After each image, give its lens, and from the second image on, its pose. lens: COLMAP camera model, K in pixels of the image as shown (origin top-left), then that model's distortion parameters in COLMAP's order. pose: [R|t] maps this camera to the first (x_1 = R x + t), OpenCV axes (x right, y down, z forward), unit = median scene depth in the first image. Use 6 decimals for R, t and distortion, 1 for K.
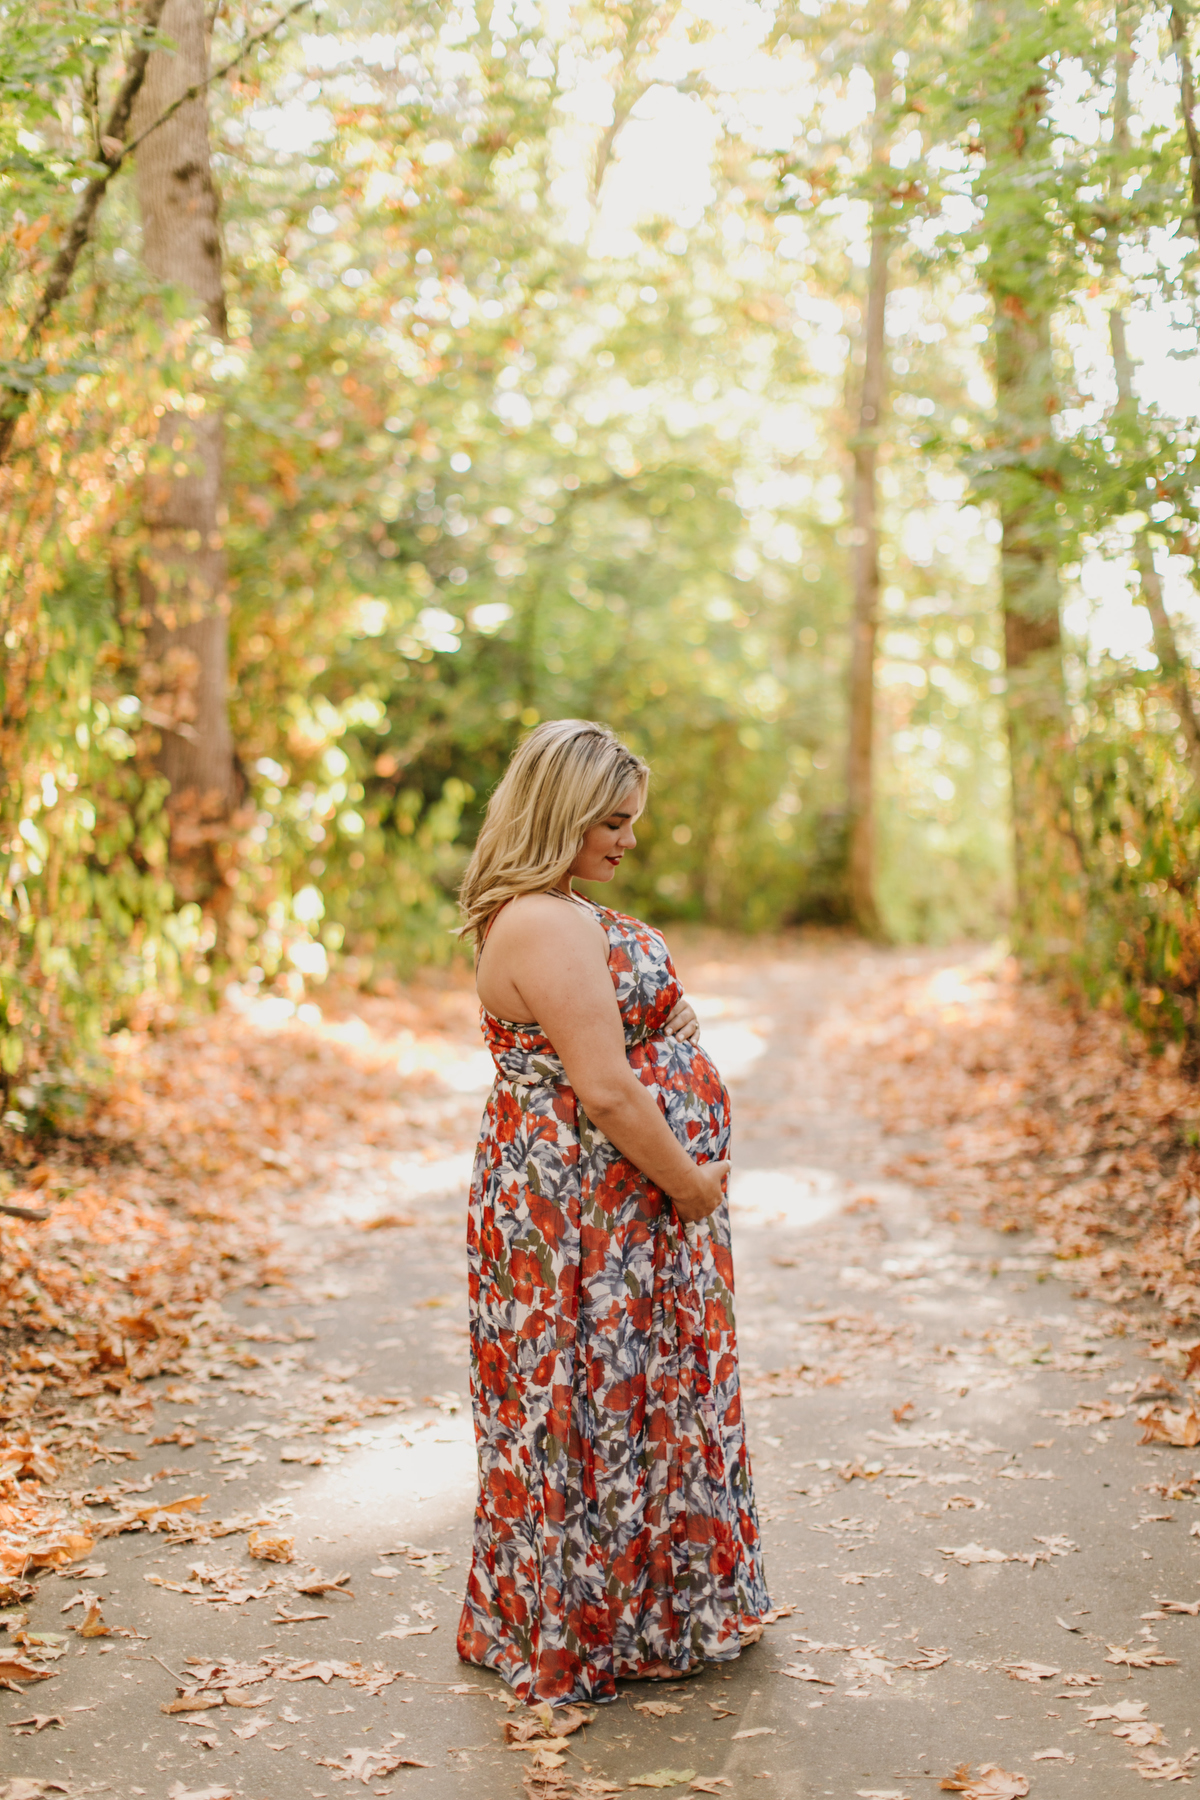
lens RADIAL K [[2613.5, 0, 600.0], [0, 2613.5, 900.0], [0, 0, 1]] dist [0.008193, -0.025772]
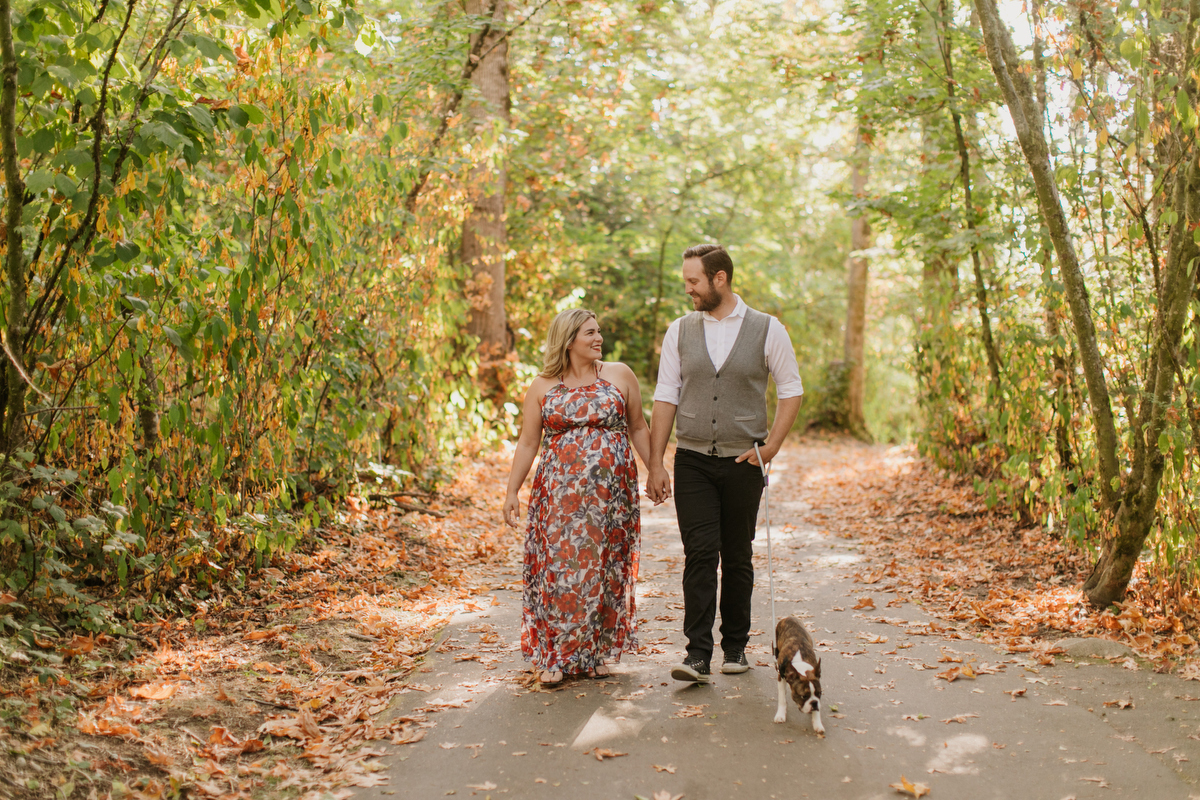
lens RADIAL K [[1721.5, 0, 600.0], [0, 1721.5, 400.0], [0, 0, 1]] dist [0.013860, 0.023450]
pose [[0.997436, 0.025396, -0.066901, 0.028552], [-0.026156, 0.999603, -0.010501, 0.020427], [0.066608, 0.012224, 0.997704, -0.453059]]
